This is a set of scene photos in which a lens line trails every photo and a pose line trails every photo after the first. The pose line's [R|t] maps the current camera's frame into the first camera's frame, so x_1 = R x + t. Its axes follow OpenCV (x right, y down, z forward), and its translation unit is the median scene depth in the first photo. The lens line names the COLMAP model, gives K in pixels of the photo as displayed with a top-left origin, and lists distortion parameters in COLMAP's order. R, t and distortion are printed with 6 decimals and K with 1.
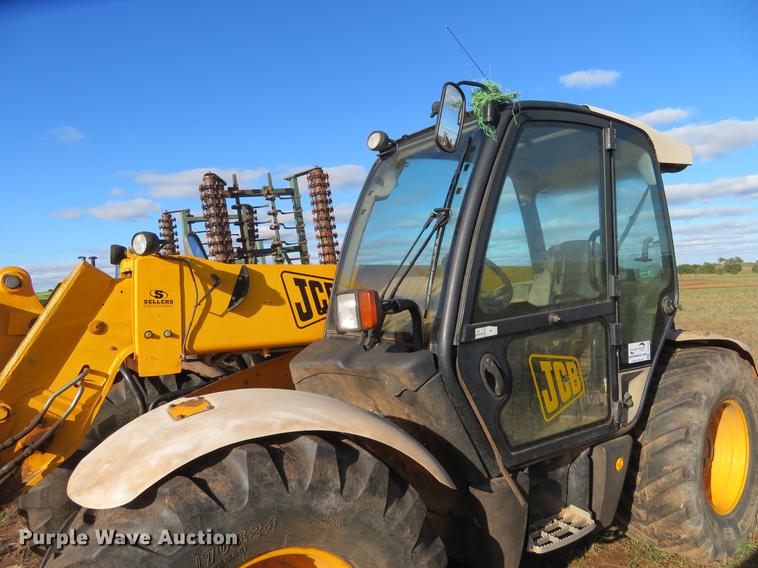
lens RADIAL K [[551.7, 0, 400.1], [0, 551.7, 281.6], [0, 0, 1]] dist [-0.002737, -0.000386]
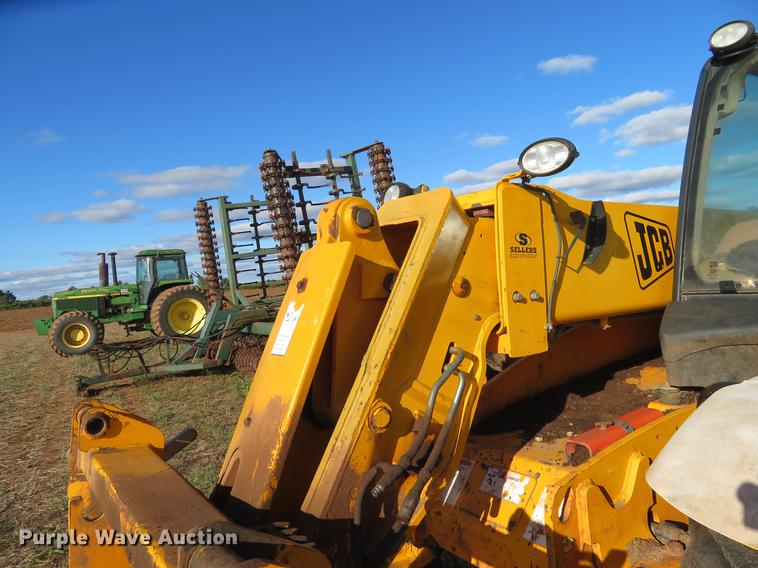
lens RADIAL K [[543.7, 0, 379.0], [0, 543.7, 284.0], [0, 0, 1]] dist [-0.004125, 0.006743]
pose [[0.999253, -0.036459, 0.012820, -0.523672], [0.036257, 0.999220, 0.015637, 0.051228], [-0.013380, -0.015161, 0.999796, 0.258926]]
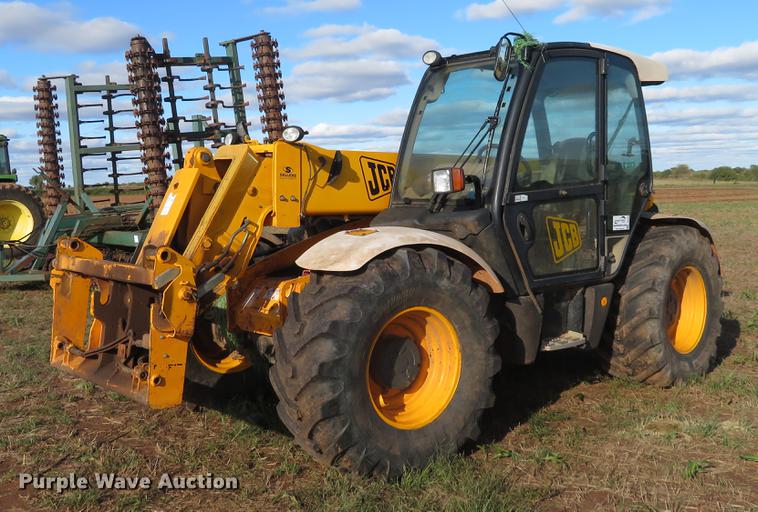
lens RADIAL K [[914.1, 0, 377.7], [0, 914.1, 215.4], [0, 0, 1]] dist [0.001056, 0.031386]
pose [[0.994057, 0.019282, 0.107138, -0.380098], [-0.022612, 0.999295, 0.029955, 0.052787], [-0.106485, -0.032200, 0.993793, -1.106524]]
